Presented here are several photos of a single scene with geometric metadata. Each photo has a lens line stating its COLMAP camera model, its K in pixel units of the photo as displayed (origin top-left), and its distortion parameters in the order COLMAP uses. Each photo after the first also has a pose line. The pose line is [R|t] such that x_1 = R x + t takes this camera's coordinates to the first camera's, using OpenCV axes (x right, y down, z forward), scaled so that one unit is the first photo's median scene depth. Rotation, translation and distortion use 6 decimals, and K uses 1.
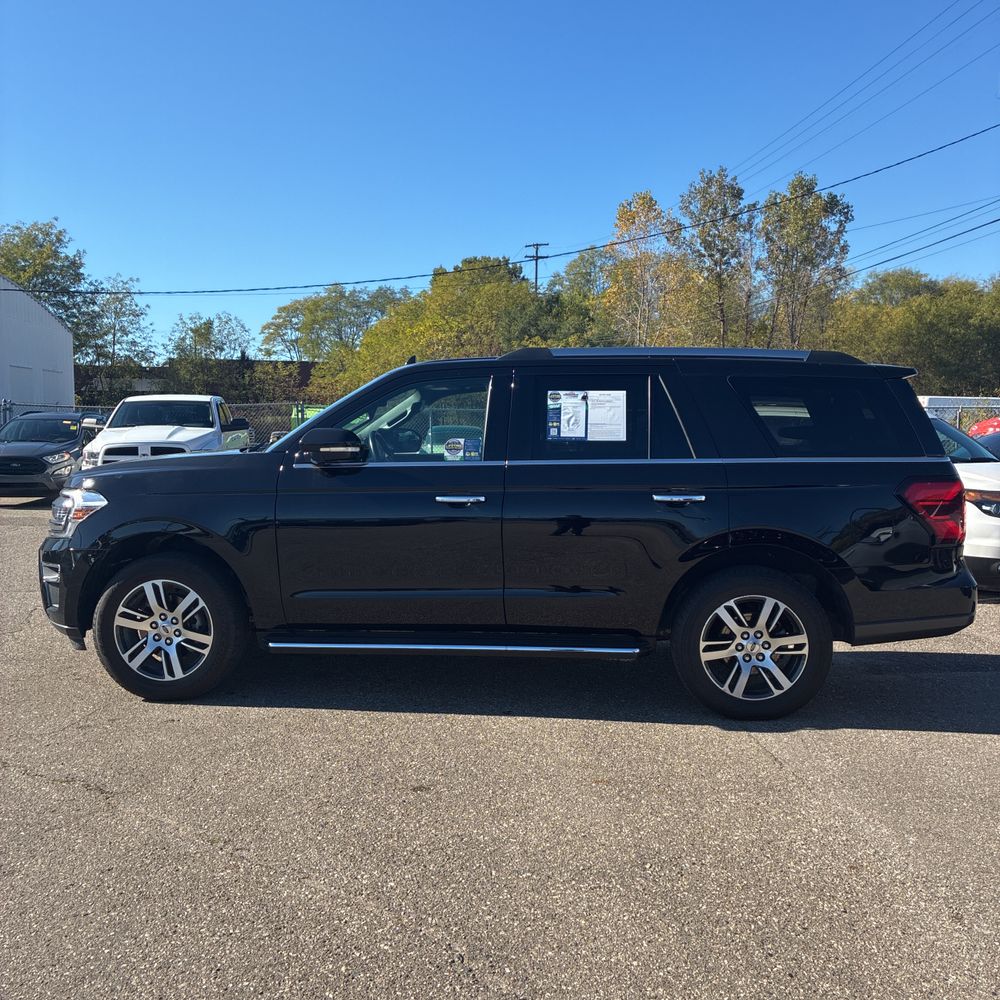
lens RADIAL K [[1018.0, 0, 497.8], [0, 1018.0, 494.5], [0, 0, 1]] dist [0.037876, 0.000000]
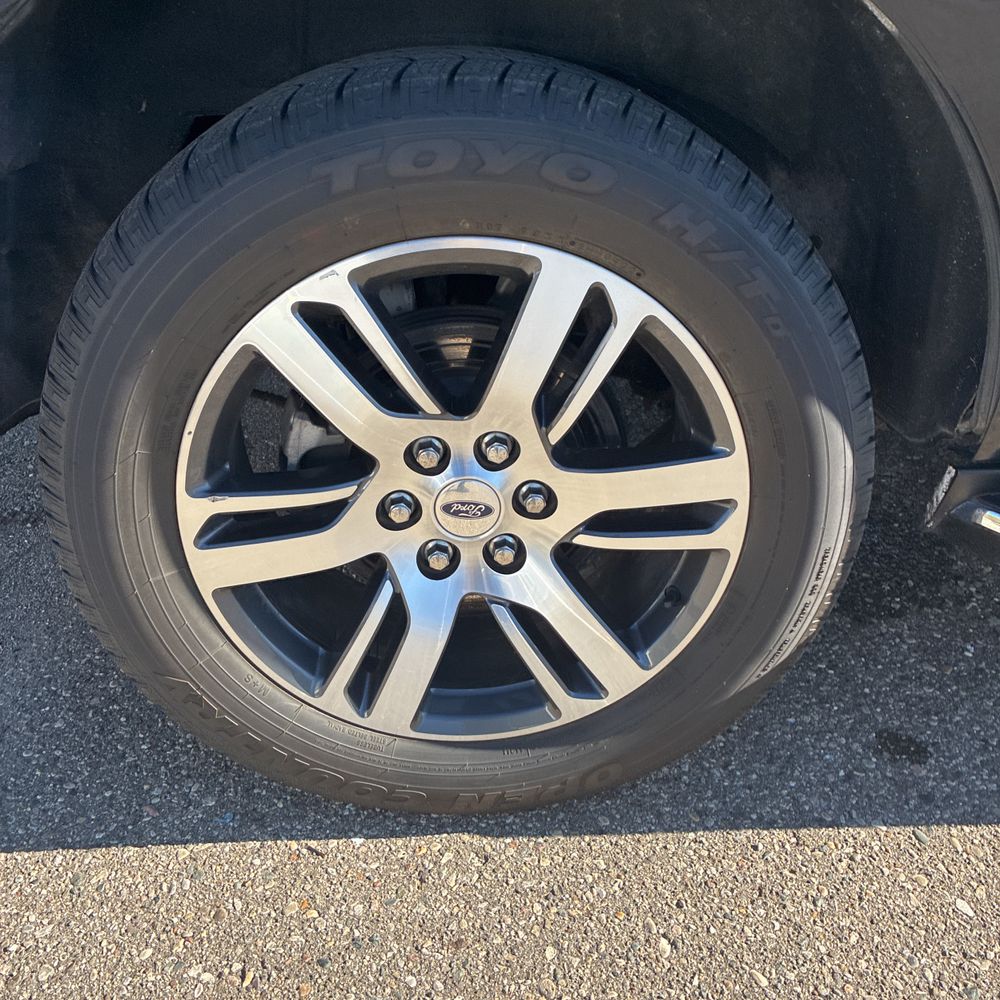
lens RADIAL K [[1011.7, 0, 511.0], [0, 1011.7, 517.2], [0, 0, 1]] dist [0.028077, 0.000000]
pose [[0.988895, -0.034924, 0.144453, 0.226506], [-0.031997, 0.899169, 0.436431, 0.065683], [-0.145129, -0.436207, 0.888066, 0.814580]]
